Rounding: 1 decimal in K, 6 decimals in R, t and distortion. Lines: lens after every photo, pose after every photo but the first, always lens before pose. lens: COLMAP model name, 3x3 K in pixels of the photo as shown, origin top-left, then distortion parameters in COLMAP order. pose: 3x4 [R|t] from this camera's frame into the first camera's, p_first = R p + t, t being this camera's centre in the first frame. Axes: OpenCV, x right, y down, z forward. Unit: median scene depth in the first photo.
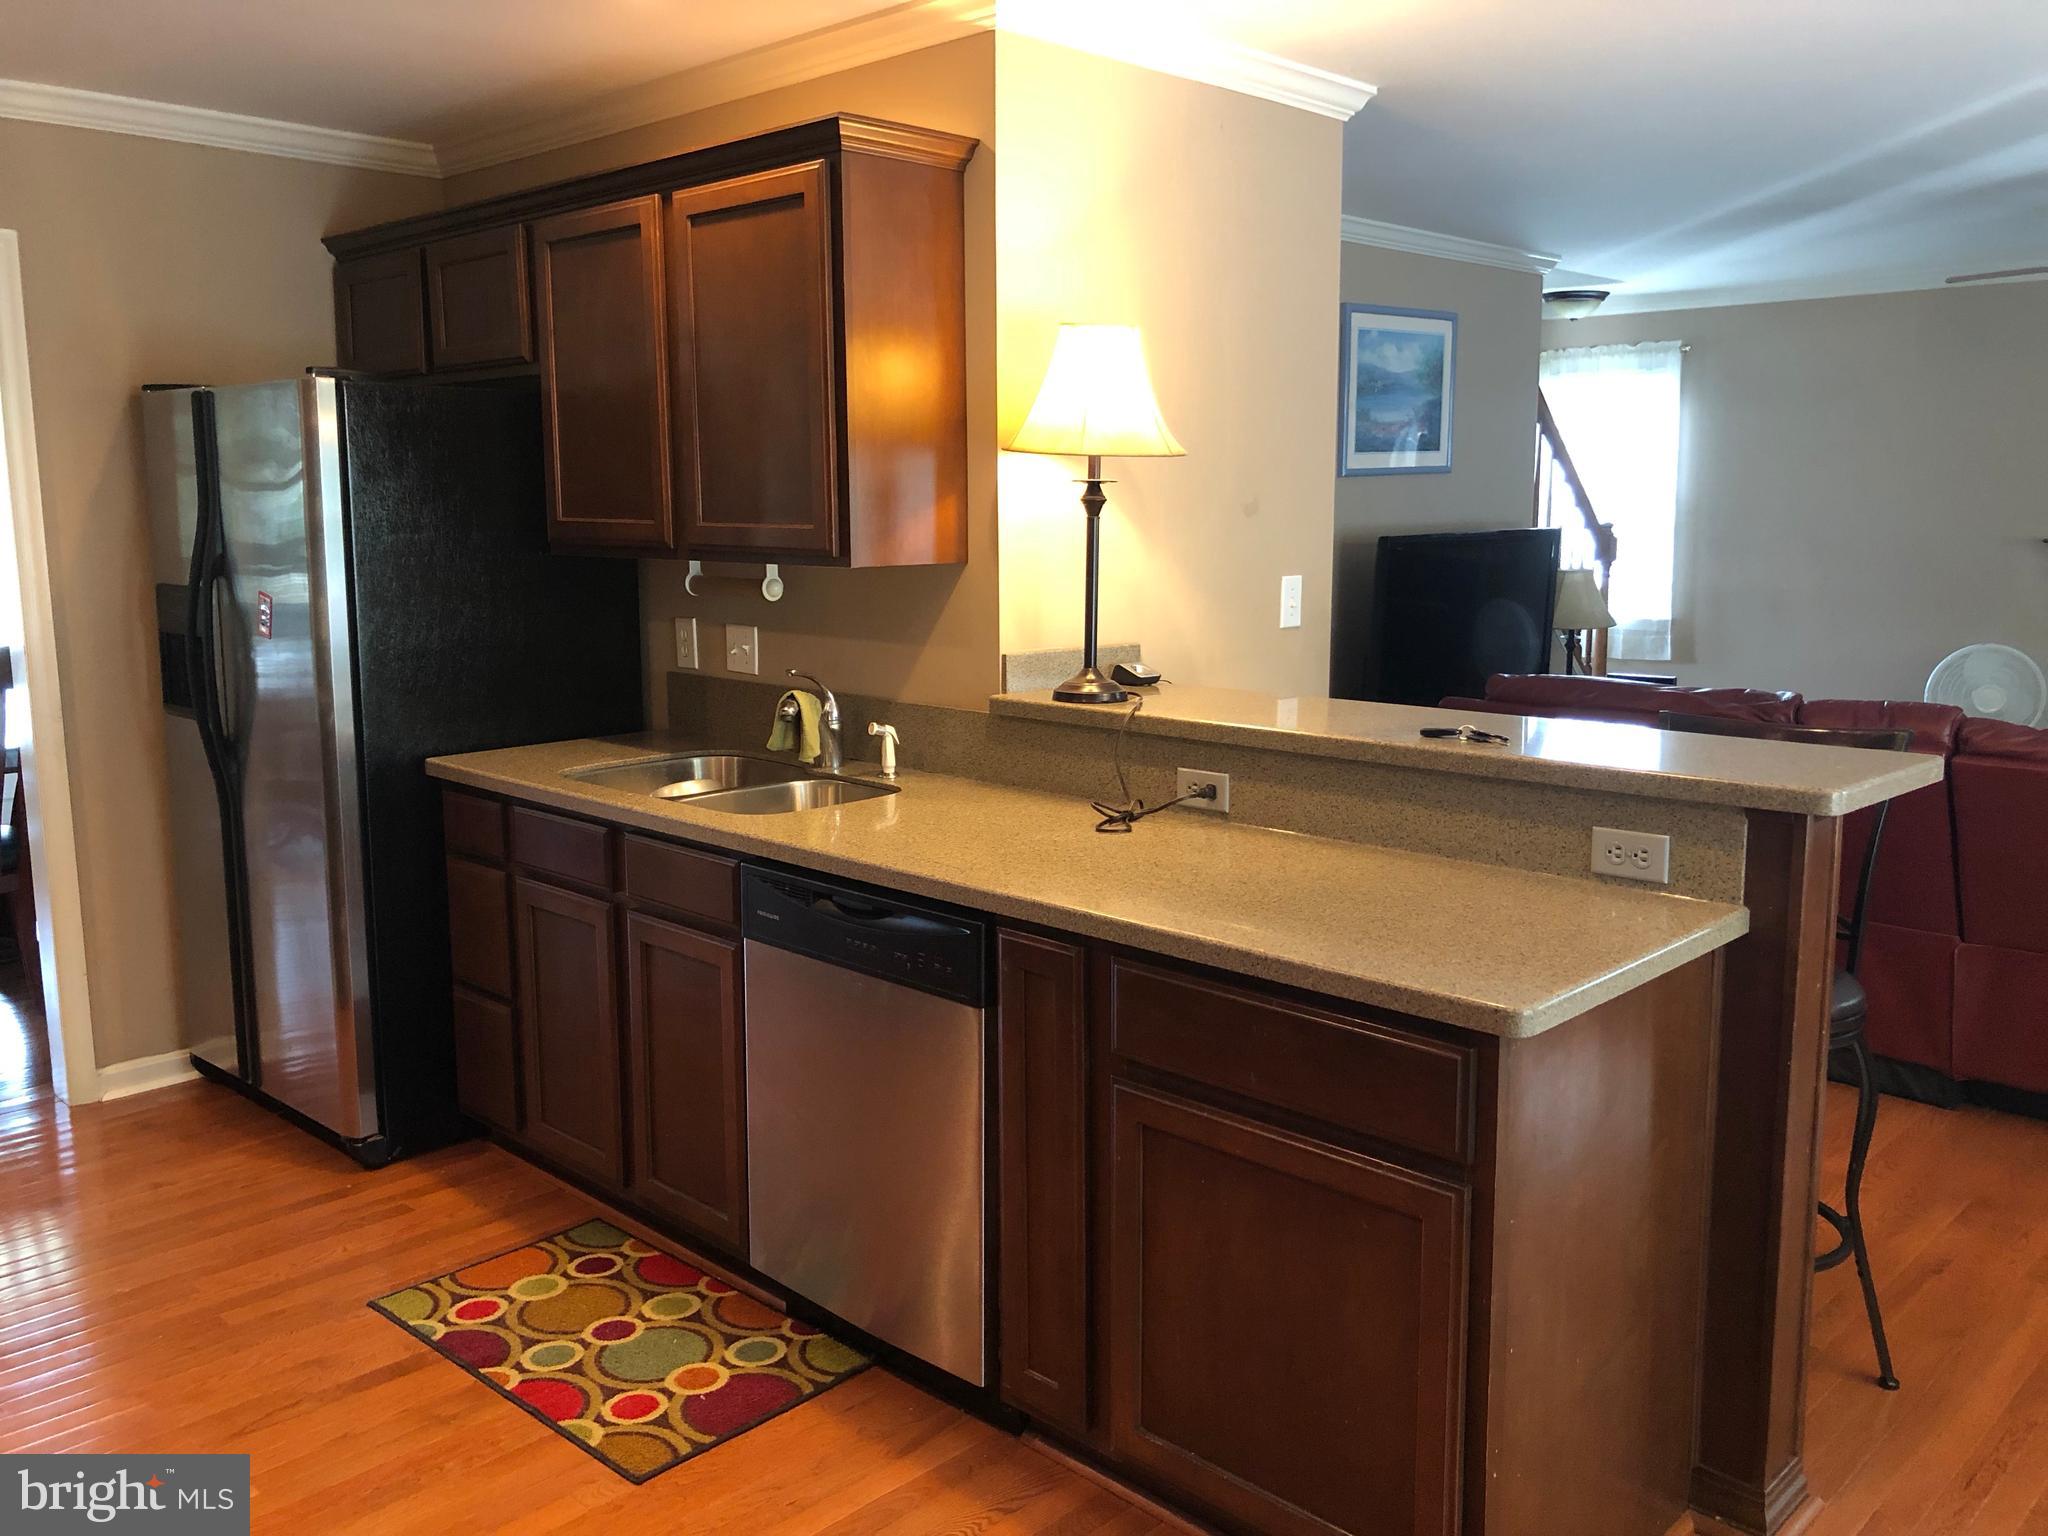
lens RADIAL K [[1694.3, 0, 1008.7], [0, 1694.3, 744.0], [0, 0, 1]] dist [0.035911, -0.037445]
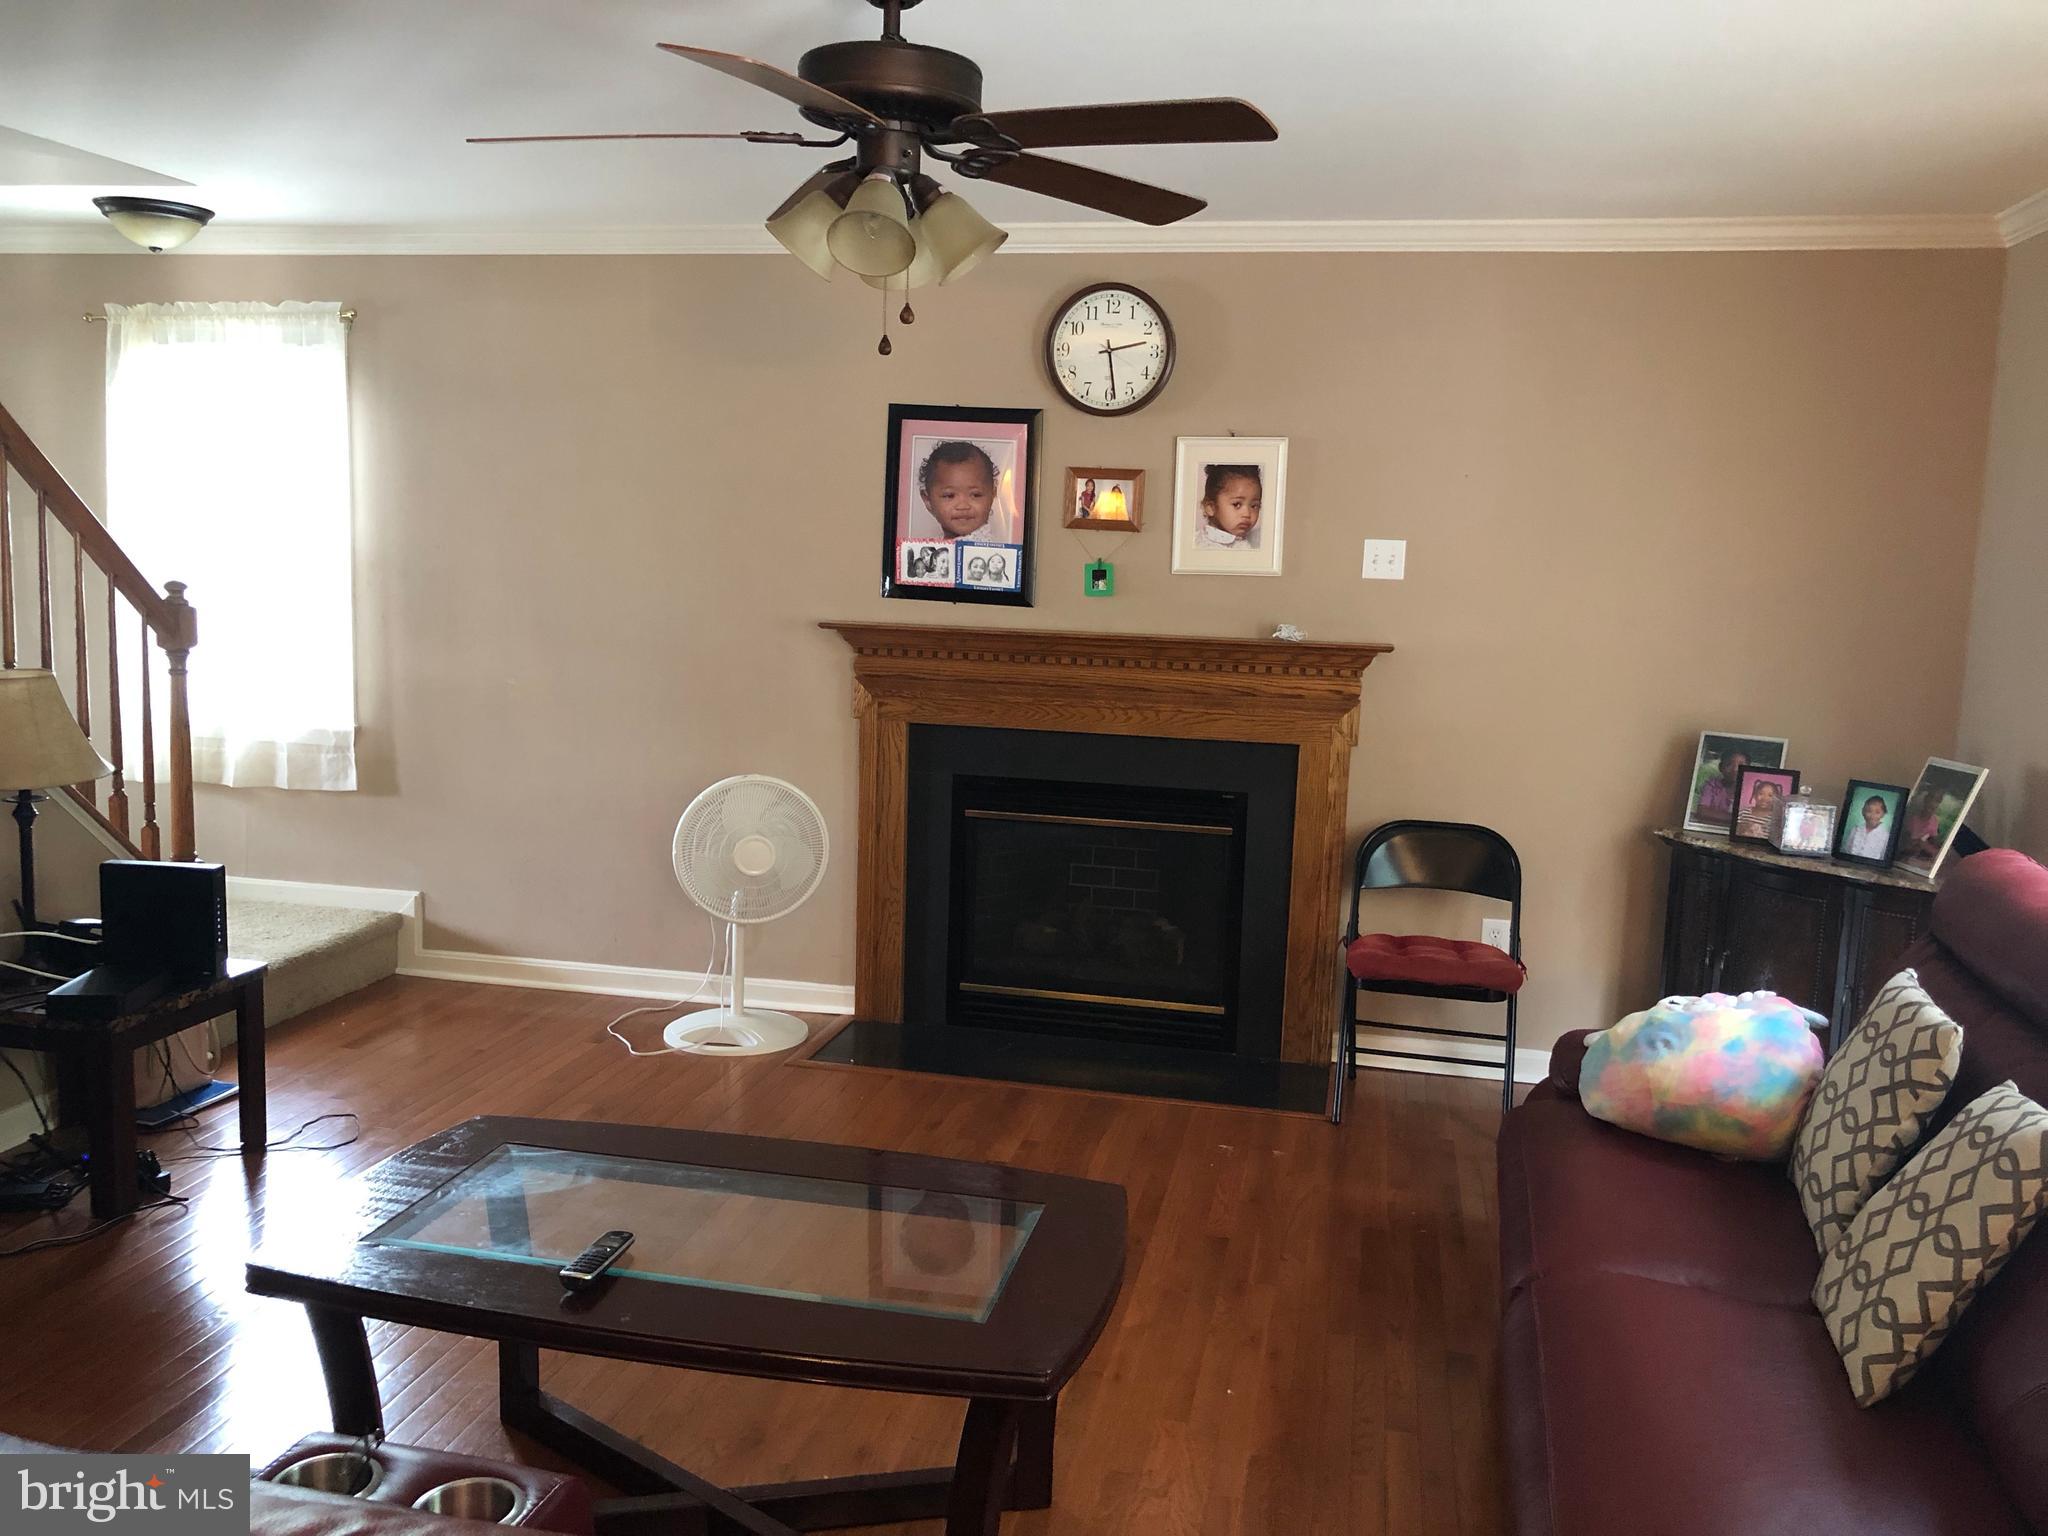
lens RADIAL K [[1694.3, 0, 1015.9], [0, 1694.3, 747.3], [0, 0, 1]] dist [0.035911, -0.037445]
pose [[0.846683, -0.035285, 0.530926, 0.259047], [0.041938, 0.999120, -0.000478, -0.055646], [-0.530442, 0.022671, 0.847418, 0.314199]]
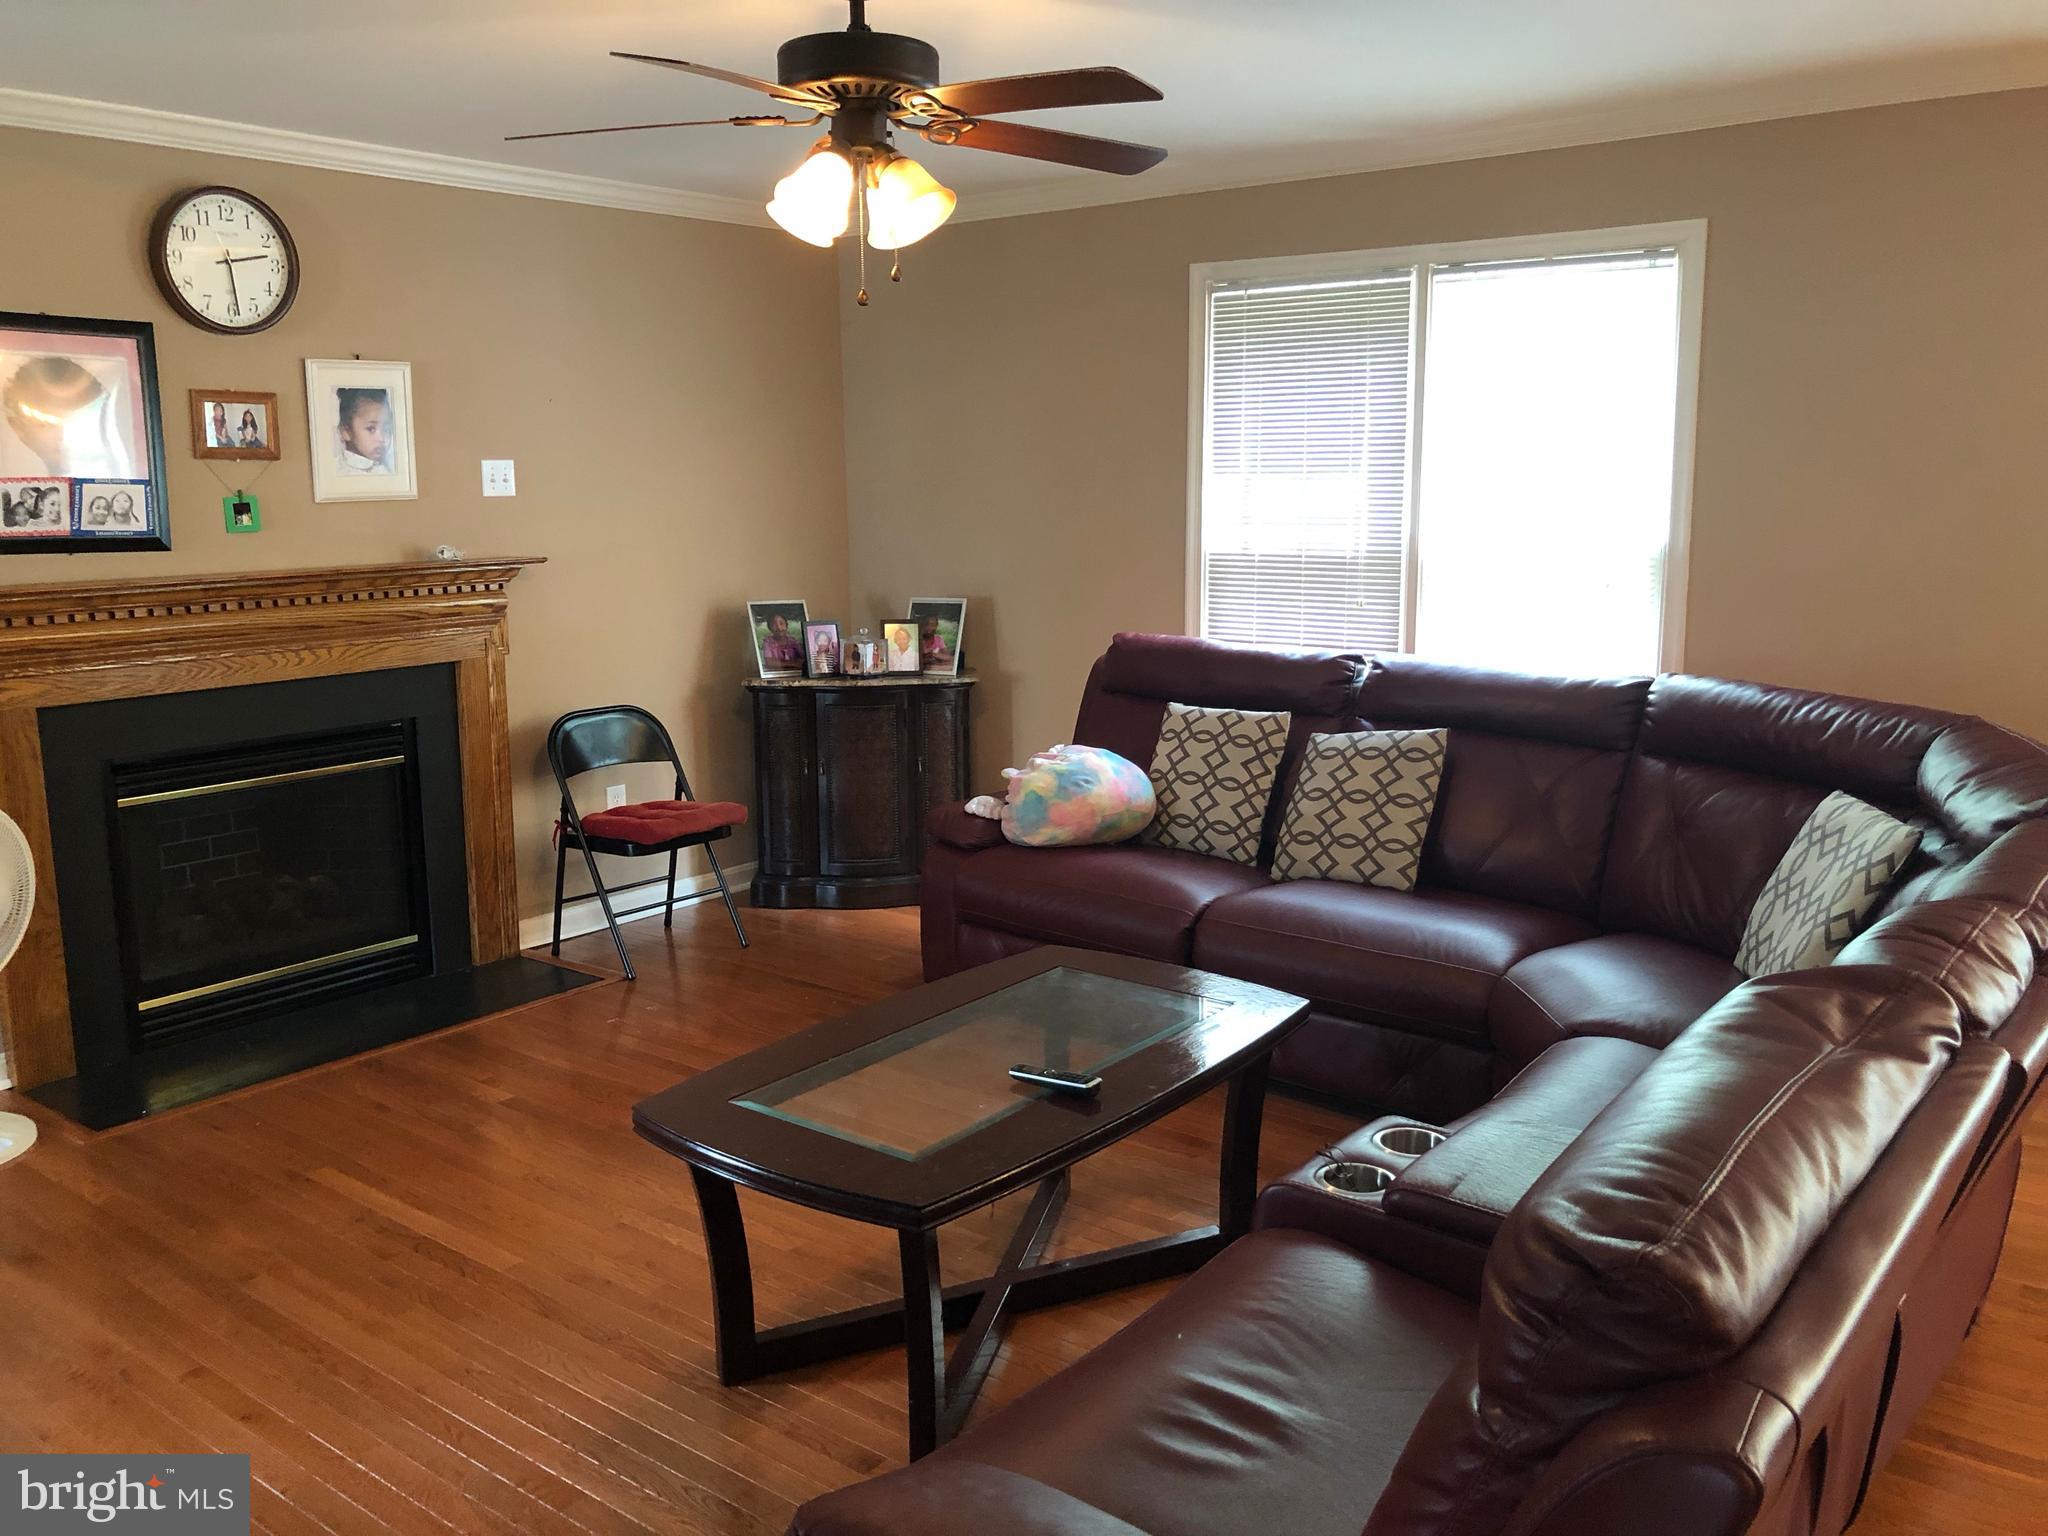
lens RADIAL K [[1694.3, 0, 1021.0], [0, 1694.3, 745.0], [0, 0, 1]] dist [0.035911, -0.037445]
pose [[-0.094431, -0.154576, 0.983458, 0.027580], [0.157322, 0.973142, 0.168060, -0.094453], [-0.983022, 0.170589, -0.067576, 0.608230]]
